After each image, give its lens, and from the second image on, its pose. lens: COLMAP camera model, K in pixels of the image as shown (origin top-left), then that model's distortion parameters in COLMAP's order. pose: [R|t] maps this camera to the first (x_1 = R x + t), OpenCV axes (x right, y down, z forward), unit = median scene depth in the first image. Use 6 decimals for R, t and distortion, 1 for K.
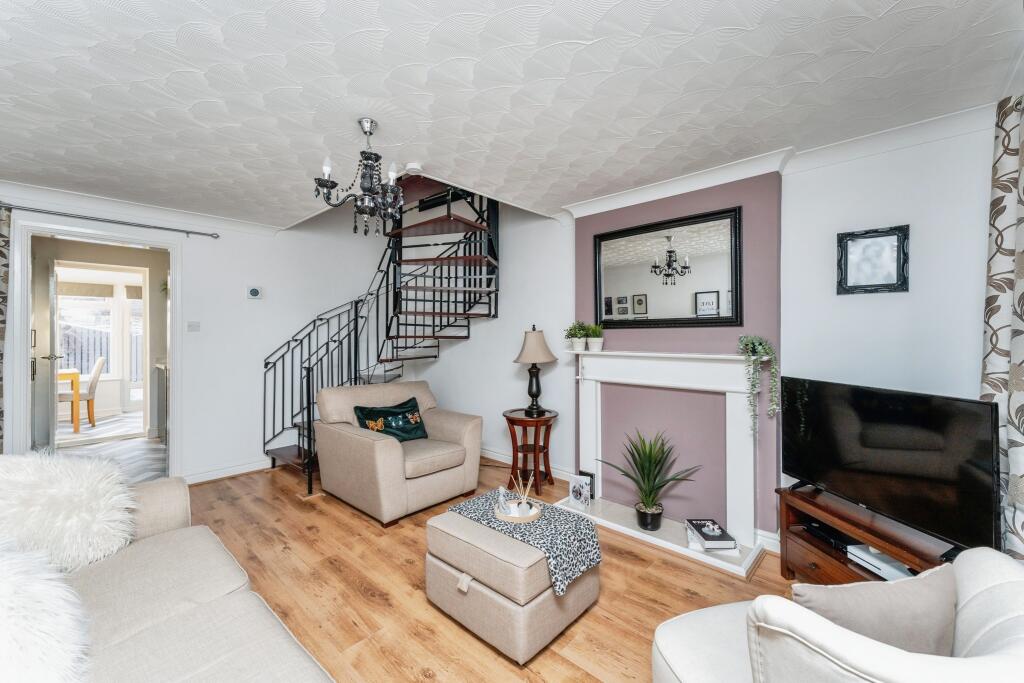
lens RADIAL K [[436.7, 0, 508.6], [0, 436.7, 331.5], [0, 0, 1]] dist [0.001332, 0.000216]
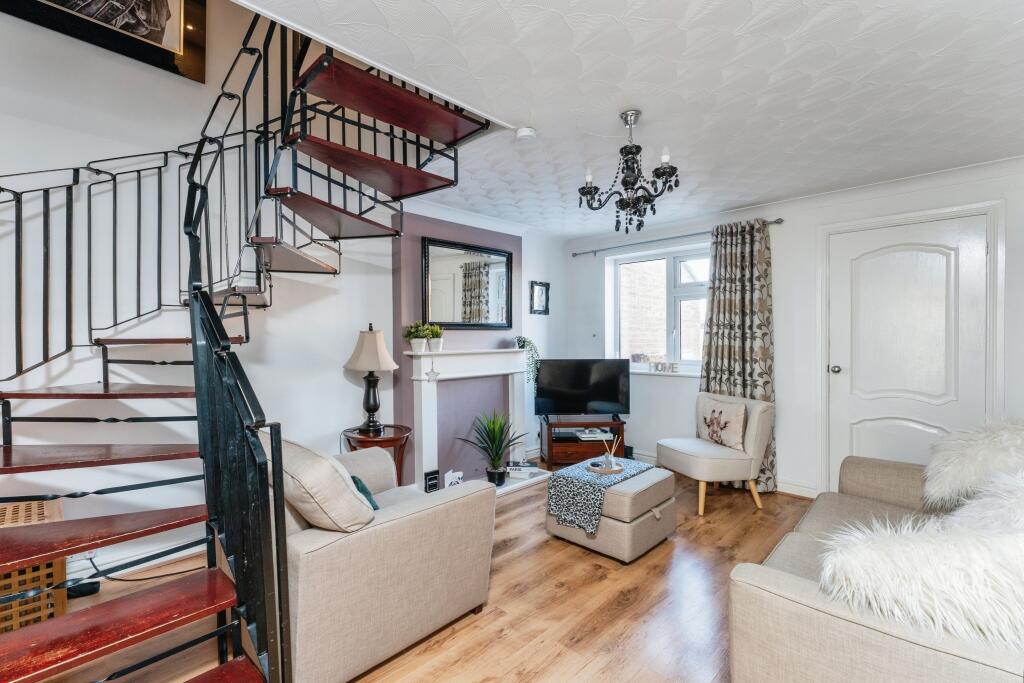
lens RADIAL K [[464.9, 0, 487.7], [0, 464.9, 339.3], [0, 0, 1]] dist [0.003096, 0.000431]
pose [[0.019692, -0.005585, 0.999791, -1.136590], [-0.003915, 0.999976, 0.005663, 0.011676], [-0.999798, -0.004025, 0.019669, 1.082594]]
